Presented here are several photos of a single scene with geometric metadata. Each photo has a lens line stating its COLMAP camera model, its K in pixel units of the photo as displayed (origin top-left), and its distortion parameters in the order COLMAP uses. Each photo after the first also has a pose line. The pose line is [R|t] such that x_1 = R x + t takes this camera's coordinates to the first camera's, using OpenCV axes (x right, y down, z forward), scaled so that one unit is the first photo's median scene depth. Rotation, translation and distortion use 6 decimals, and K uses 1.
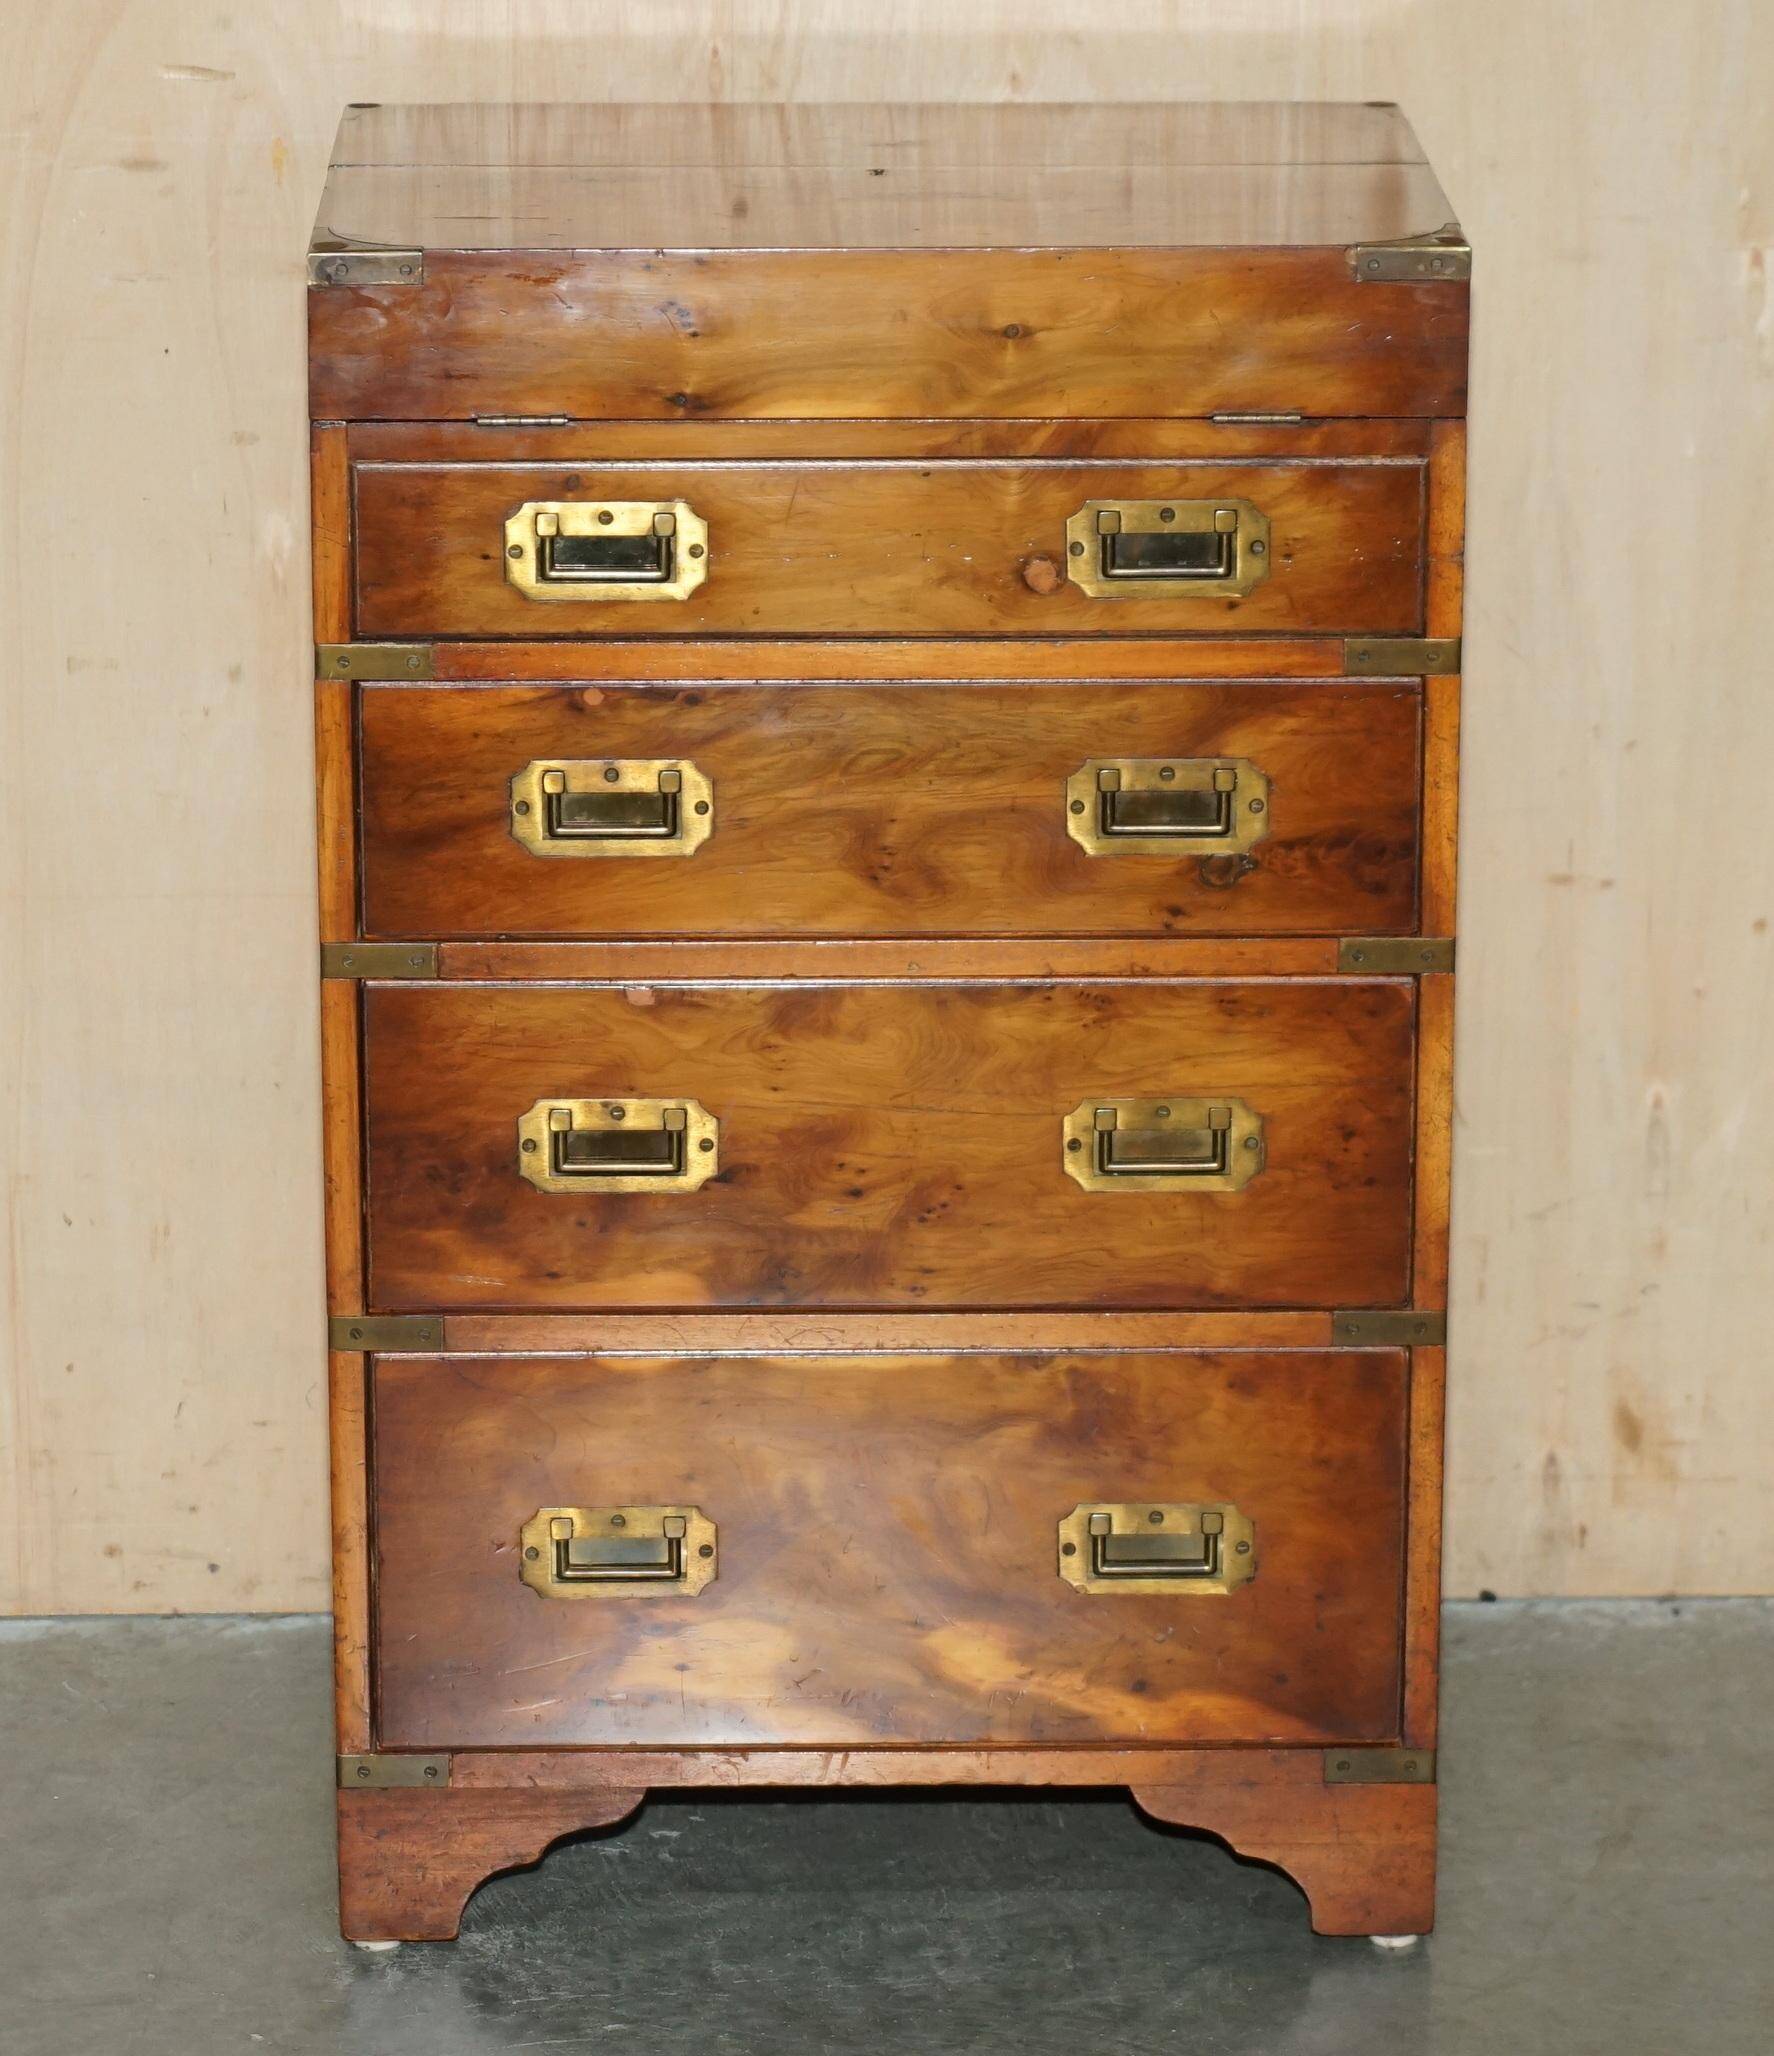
lens RADIAL K [[8877.4, 0, 870.8], [0, 8877.4, 1023.4], [0, 0, 1]] dist [0.093575, 0.000000]
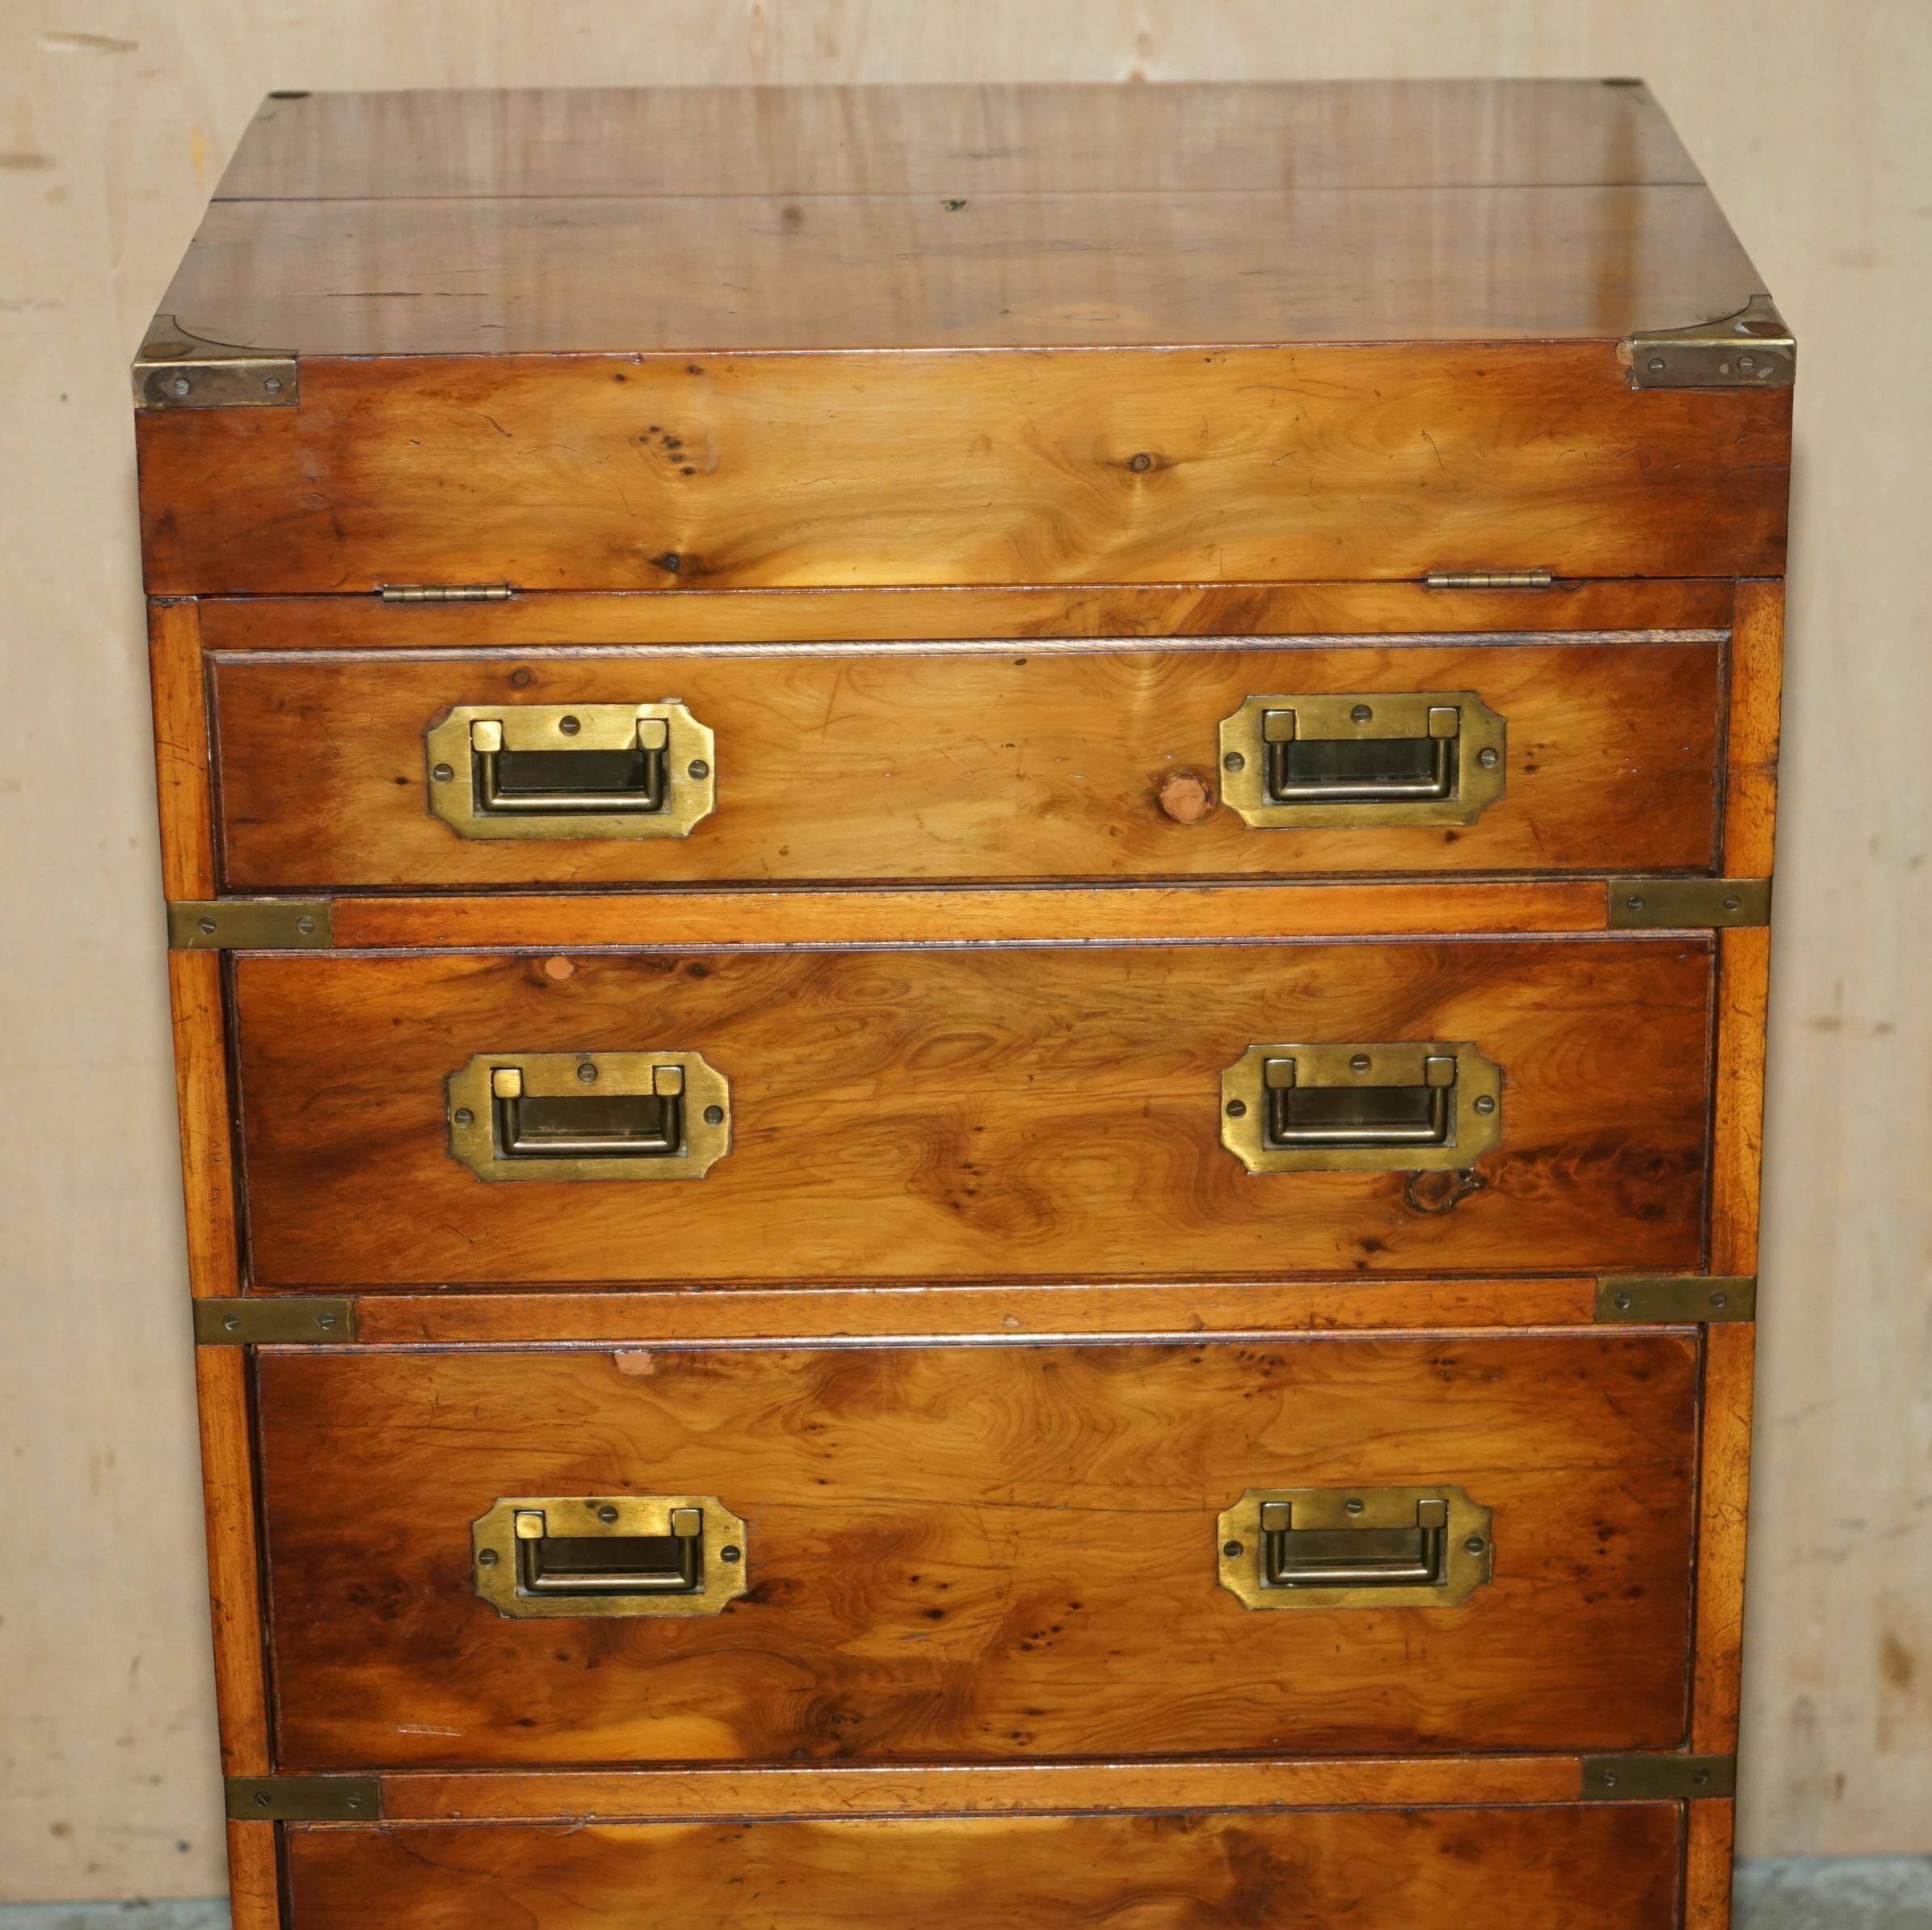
lens RADIAL K [[6562.7, 0, 1001.9], [0, 6562.7, 1039.6], [0, 0, 1]] dist [-0.001600, 0.000000]
pose [[0.999951, -0.007127, -0.006834, 0.007916], [0.007644, 0.996860, 0.078815, -0.071396], [0.006251, -0.078863, 0.996866, 0.465668]]
